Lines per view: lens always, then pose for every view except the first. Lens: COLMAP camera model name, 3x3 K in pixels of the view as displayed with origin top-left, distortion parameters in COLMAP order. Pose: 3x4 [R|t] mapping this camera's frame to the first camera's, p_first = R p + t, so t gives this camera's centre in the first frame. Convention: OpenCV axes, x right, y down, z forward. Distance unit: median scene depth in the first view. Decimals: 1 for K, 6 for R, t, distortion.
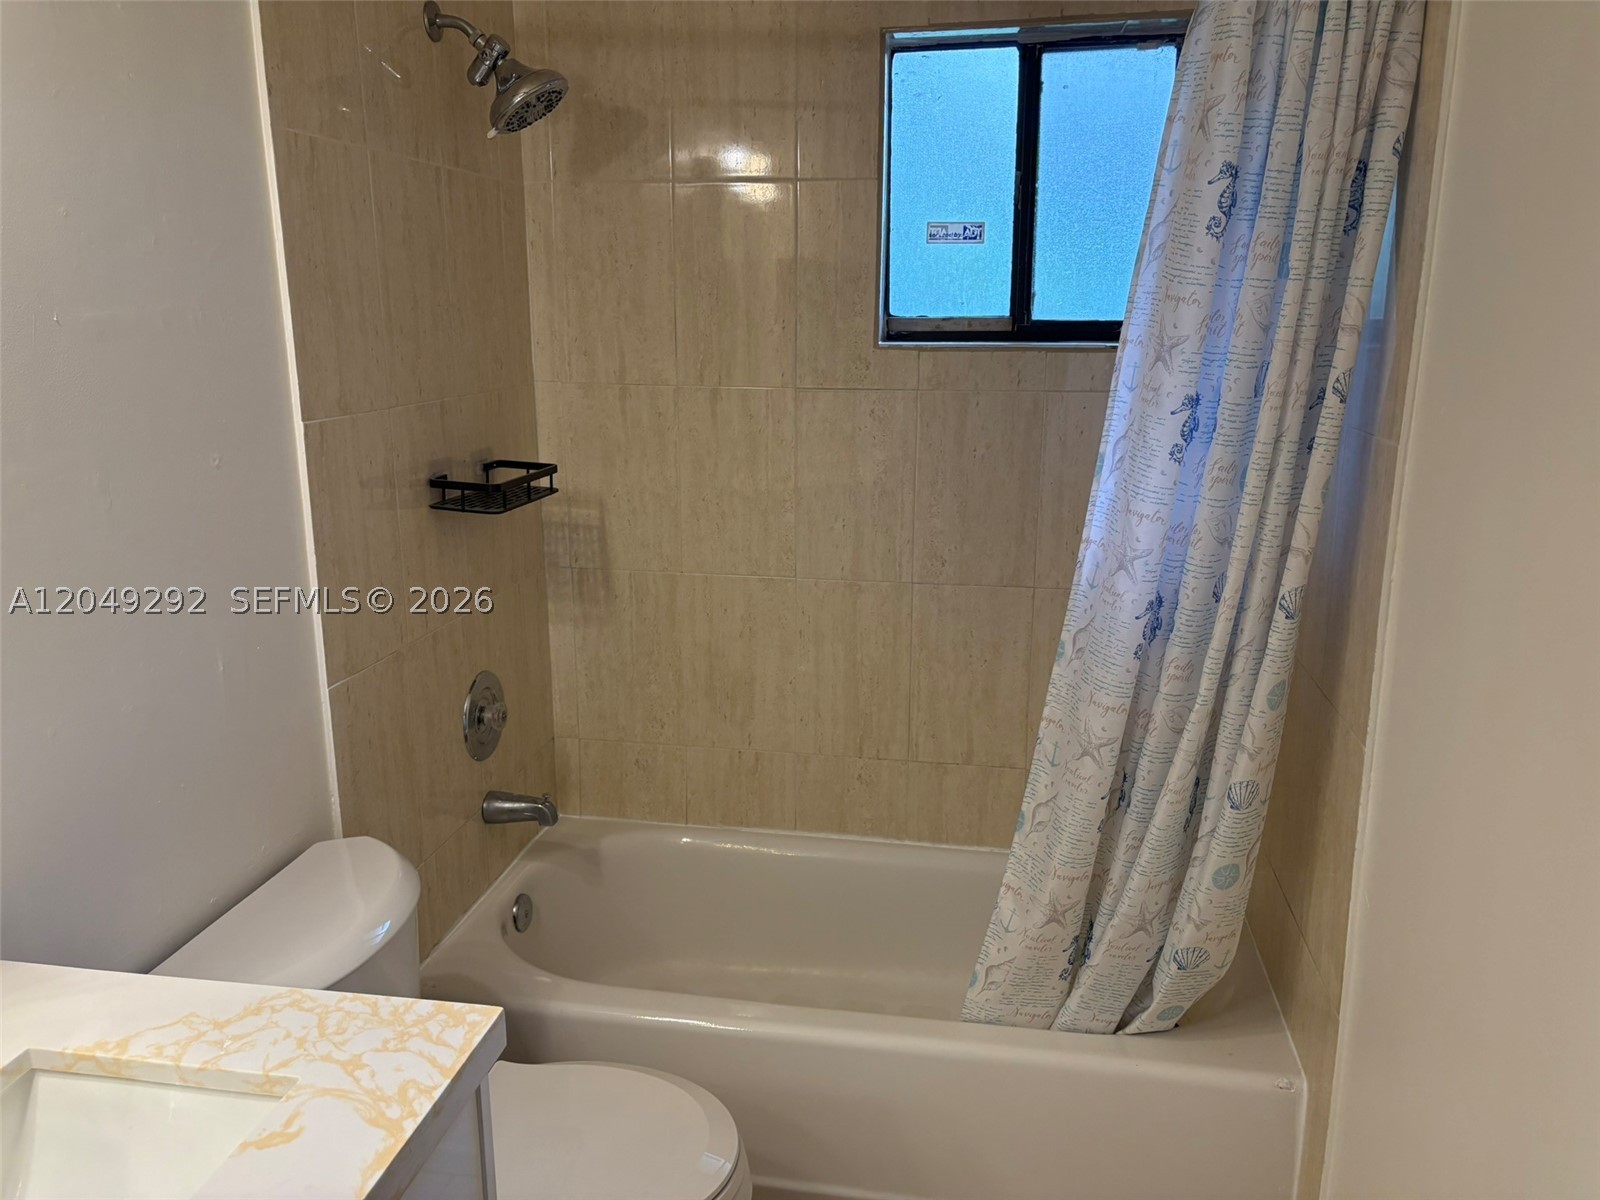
lens RADIAL K [[1187.6, 0, 800.0], [0, 1187.6, 600.0], [0, 0, 1]] dist [0.068098, -0.090309]
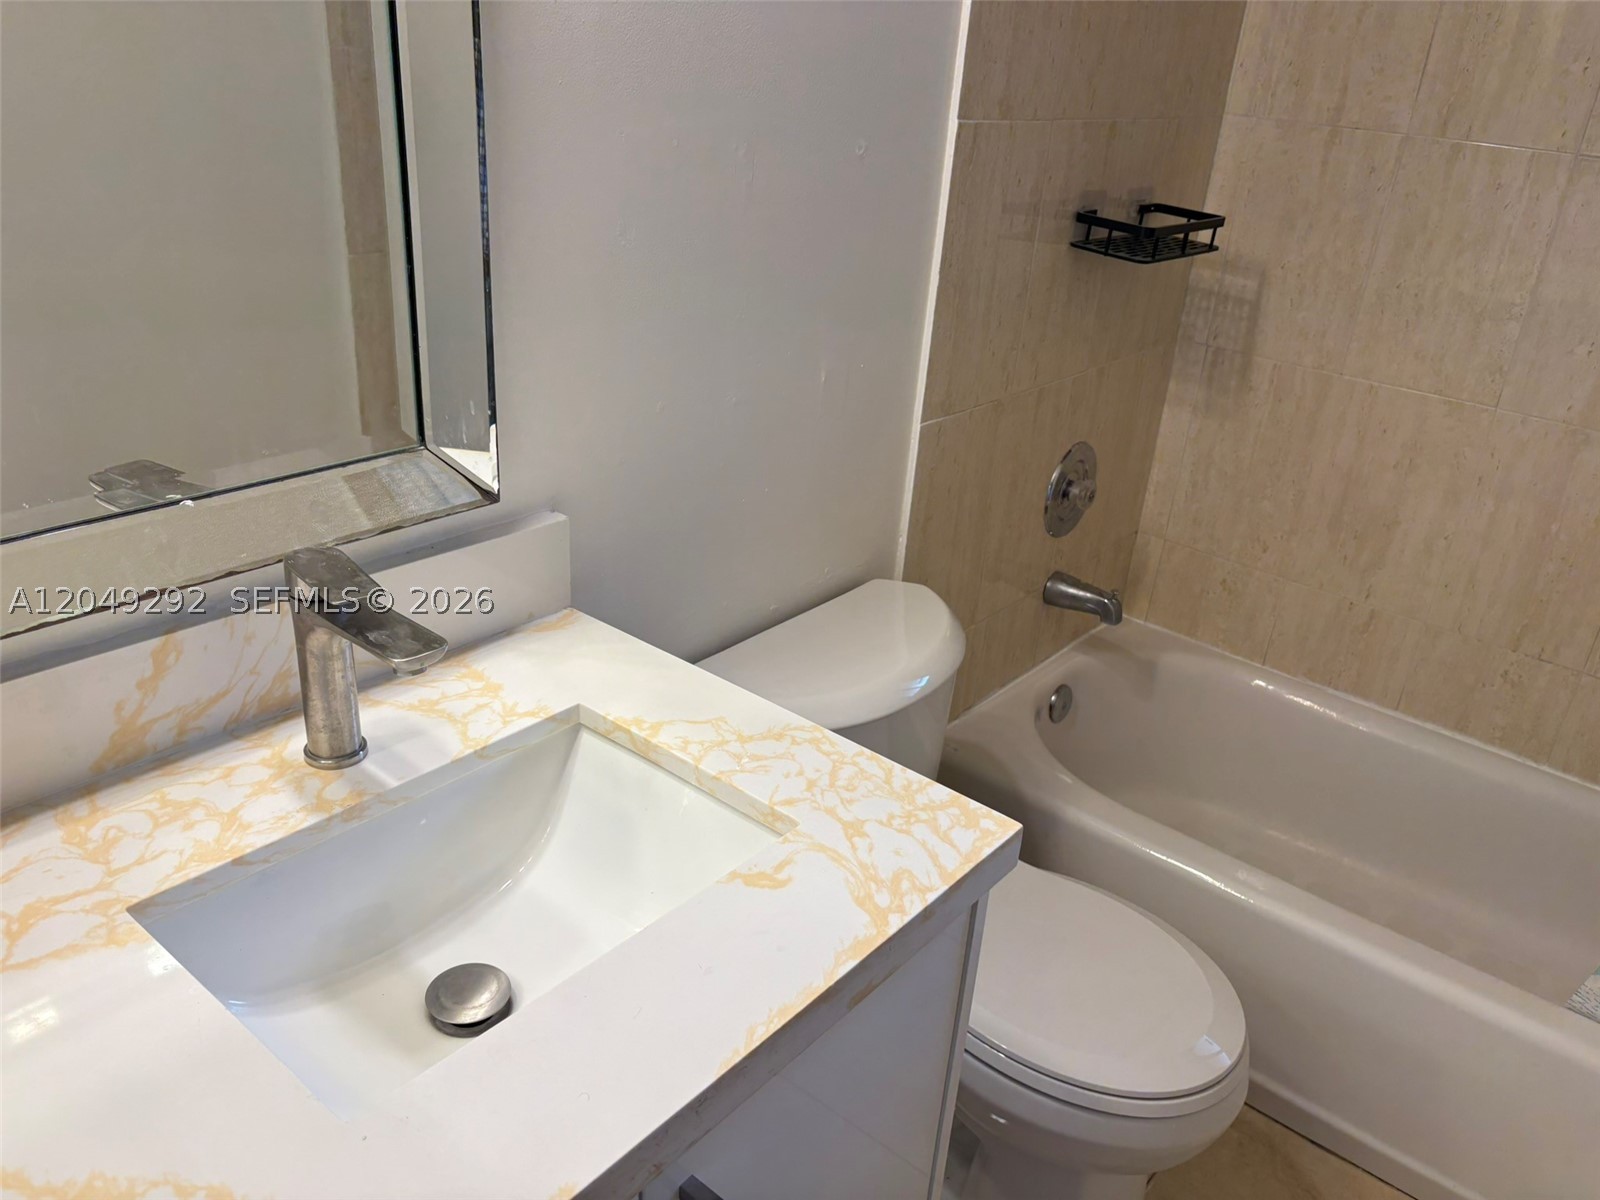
lens RADIAL K [[1187.6, 0, 800.0], [0, 1187.6, 600.0], [0, 0, 1]] dist [0.068098, -0.090309]
pose [[0.862949, 0.268055, -0.428328, -0.030672], [-0.185995, 0.956680, 0.223984, 0.011586], [0.469813, -0.113619, 0.875423, 0.096182]]
